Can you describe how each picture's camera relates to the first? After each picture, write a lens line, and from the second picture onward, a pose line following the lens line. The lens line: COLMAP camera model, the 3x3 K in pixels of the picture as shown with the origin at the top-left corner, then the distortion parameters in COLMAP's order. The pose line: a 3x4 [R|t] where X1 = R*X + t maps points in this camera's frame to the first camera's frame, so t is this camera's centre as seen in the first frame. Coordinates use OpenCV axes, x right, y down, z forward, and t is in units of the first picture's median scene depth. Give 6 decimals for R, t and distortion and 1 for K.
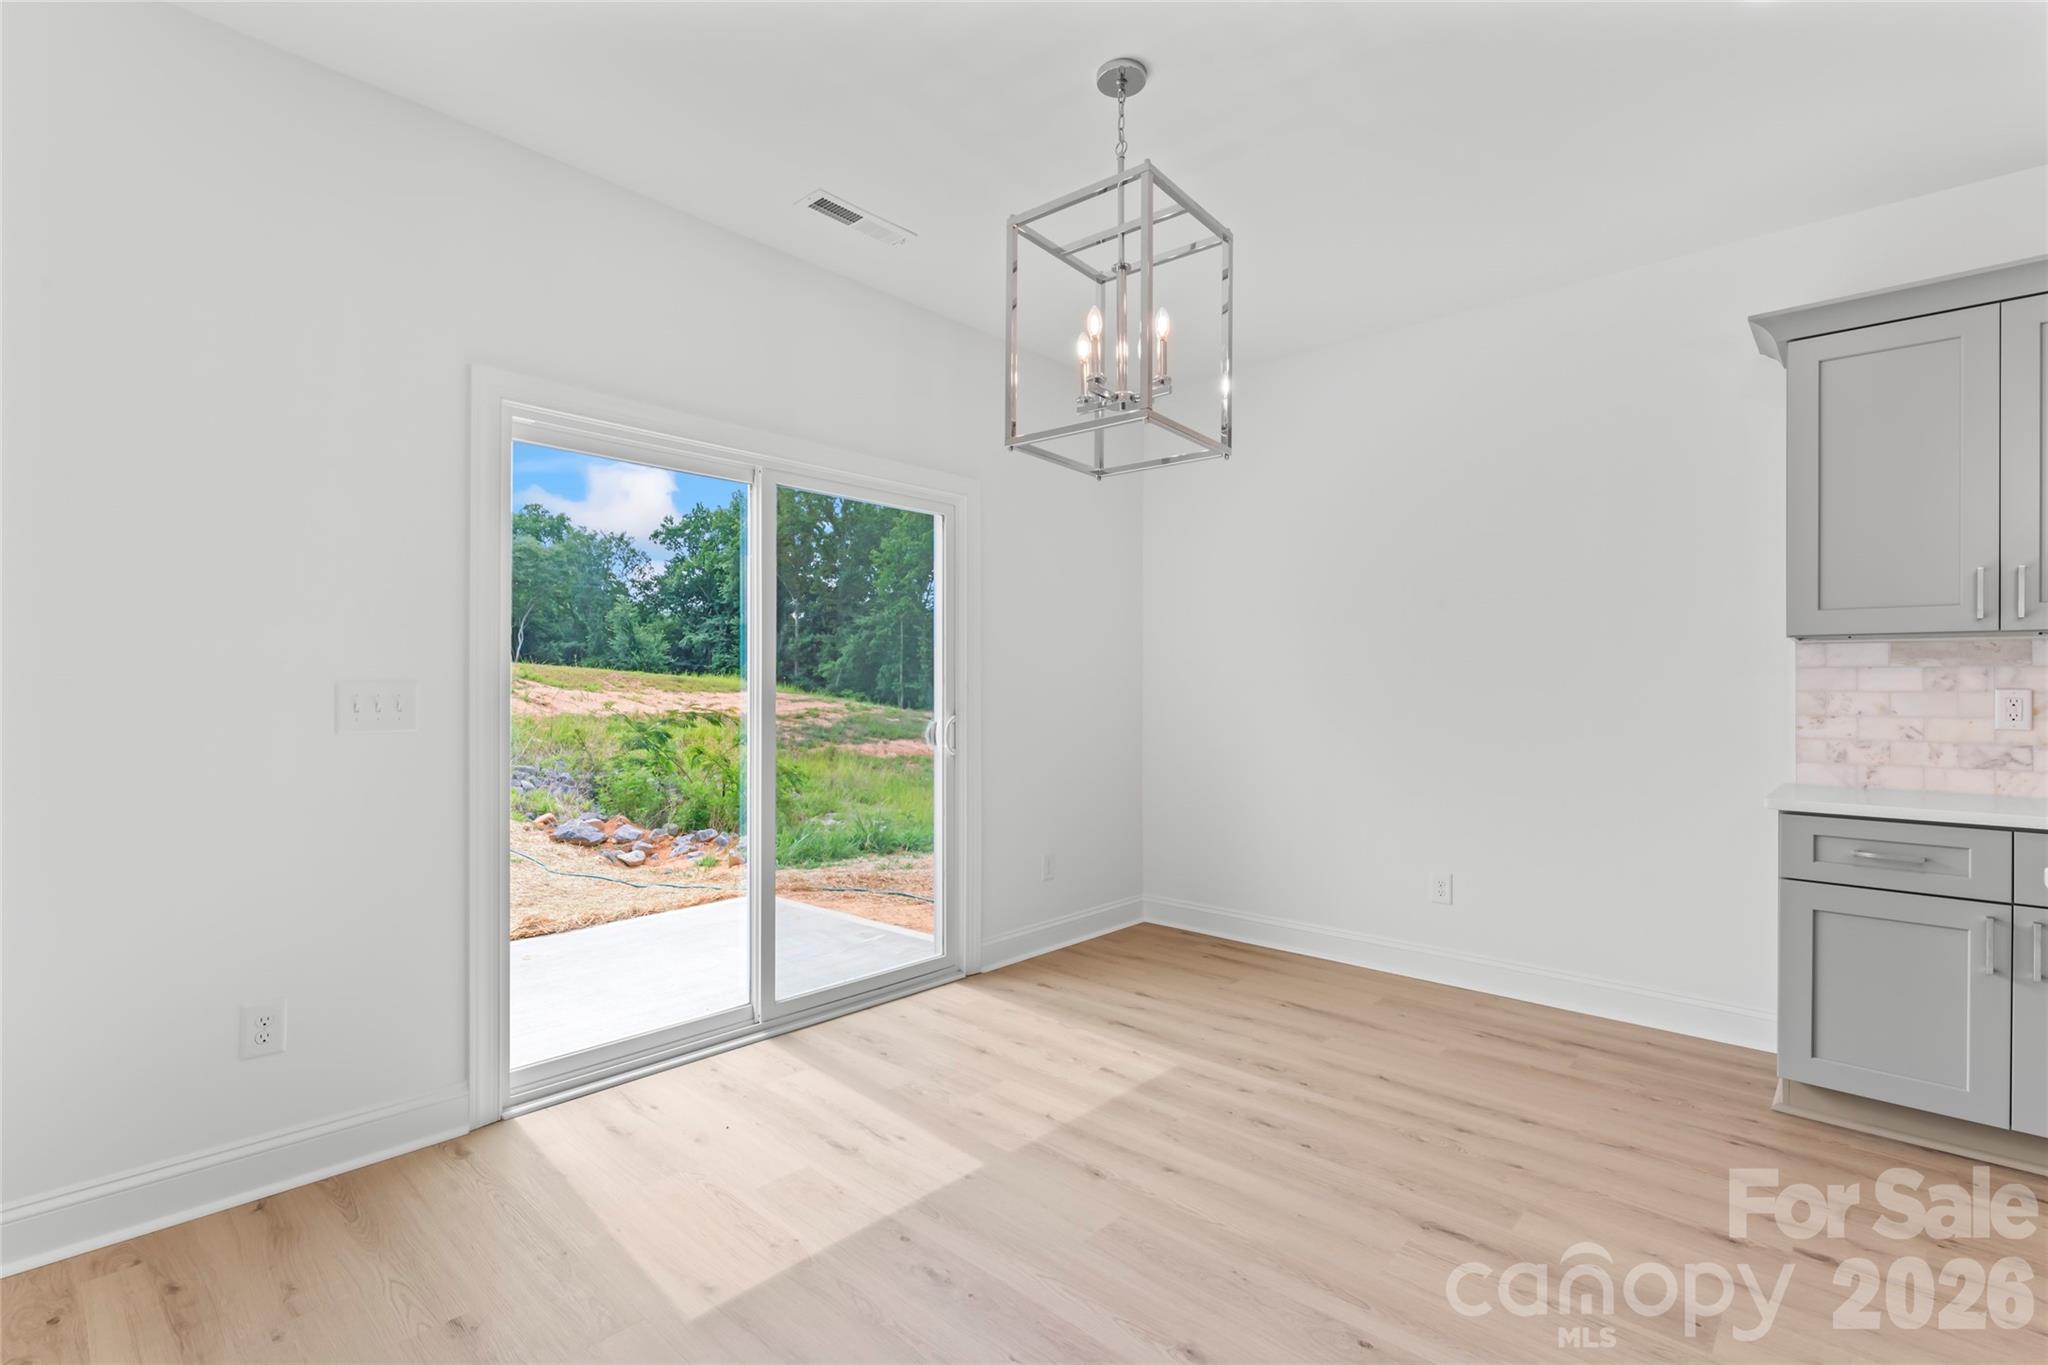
lens RADIAL K [[927.3, 0, 1023.8], [0, 927.3, 686.4], [0, 0, 1]] dist [-0.003263, 0.003899]
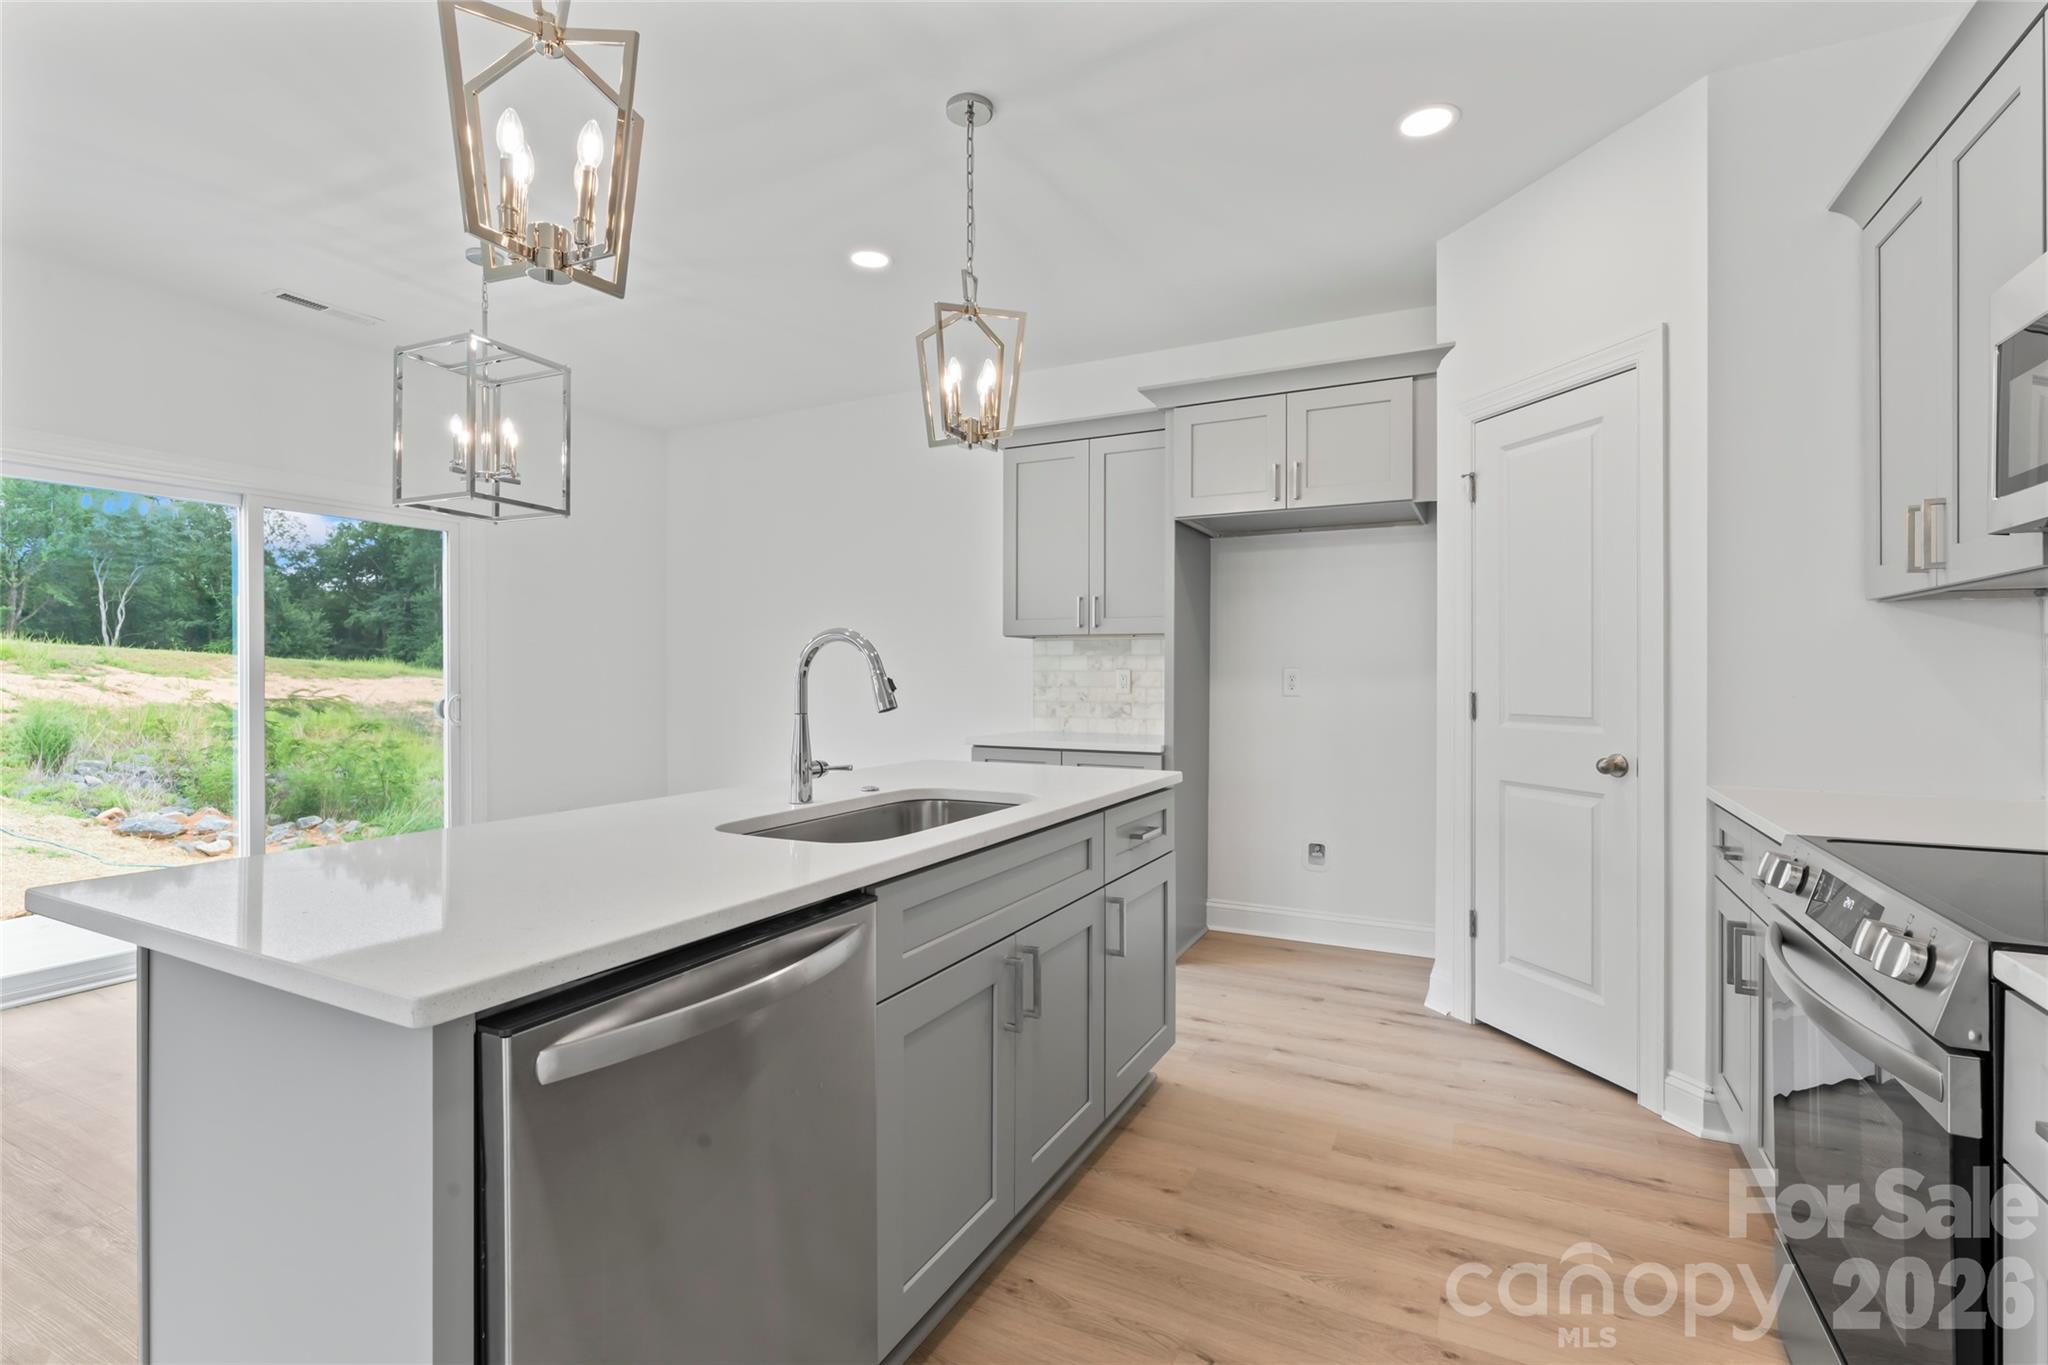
lens RADIAL K [[927.3, 0, 1006.4], [0, 927.3, 675.8], [0, 0, 1]] dist [-0.003263, 0.003899]
pose [[0.965740, -0.006679, 0.259425, 0.119161], [0.004959, 0.999961, 0.007285, 0.000526], [-0.259463, -0.005749, 0.965736, -0.145219]]
